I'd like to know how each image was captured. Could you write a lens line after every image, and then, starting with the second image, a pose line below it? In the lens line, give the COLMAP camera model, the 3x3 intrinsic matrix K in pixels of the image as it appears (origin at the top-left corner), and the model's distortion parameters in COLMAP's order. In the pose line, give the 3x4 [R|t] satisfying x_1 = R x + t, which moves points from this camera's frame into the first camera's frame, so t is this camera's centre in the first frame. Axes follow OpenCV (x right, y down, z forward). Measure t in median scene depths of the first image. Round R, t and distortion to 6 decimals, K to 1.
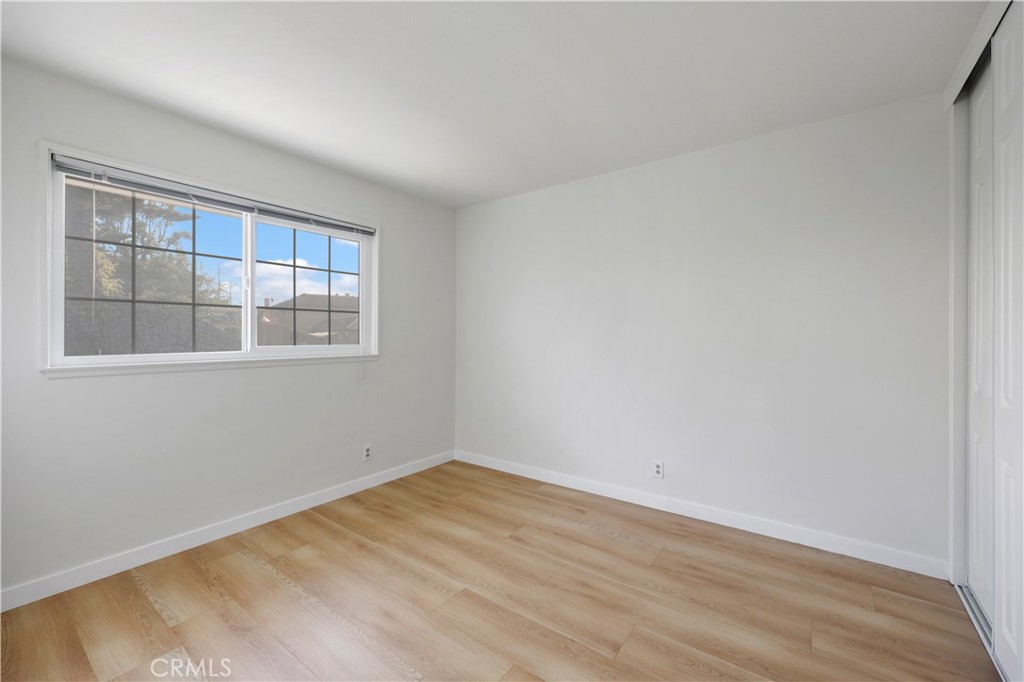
lens RADIAL K [[422.7, 0, 509.4], [0, 422.7, 340.0], [0, 0, 1]] dist [0.004270, -0.000610]
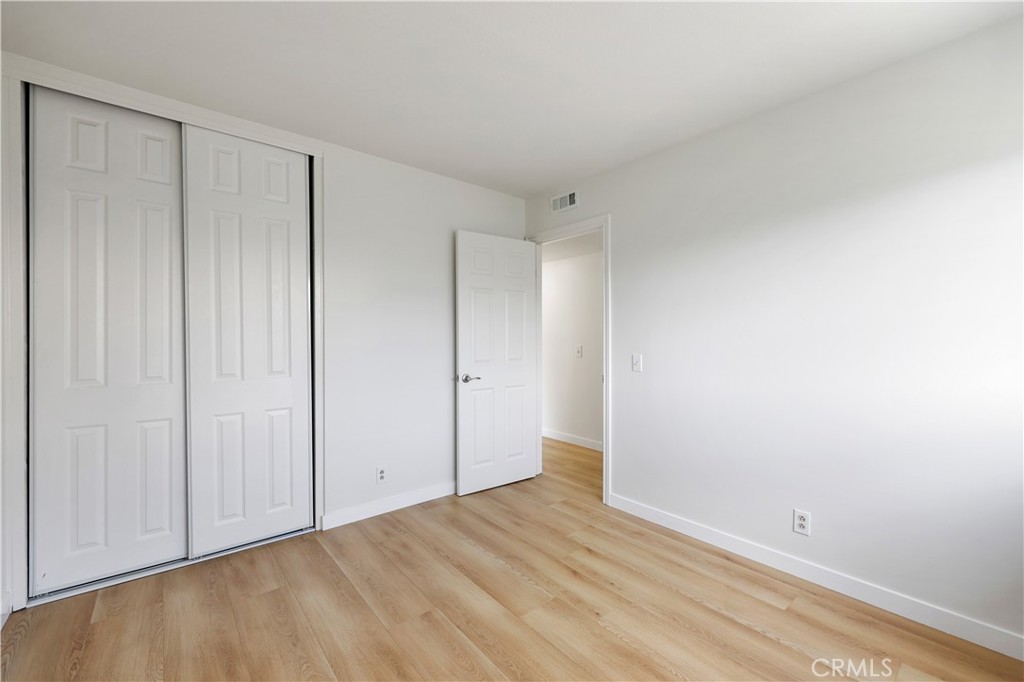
lens RADIAL K [[422.7, 0, 511.1], [0, 422.7, 336.1], [0, 0, 1]] dist [0.004270, -0.000610]
pose [[-0.973026, -0.003702, 0.230665, -0.209001], [-0.000471, 0.999901, 0.014058, -0.024096], [-0.230695, 0.013570, -0.972932, 1.915016]]
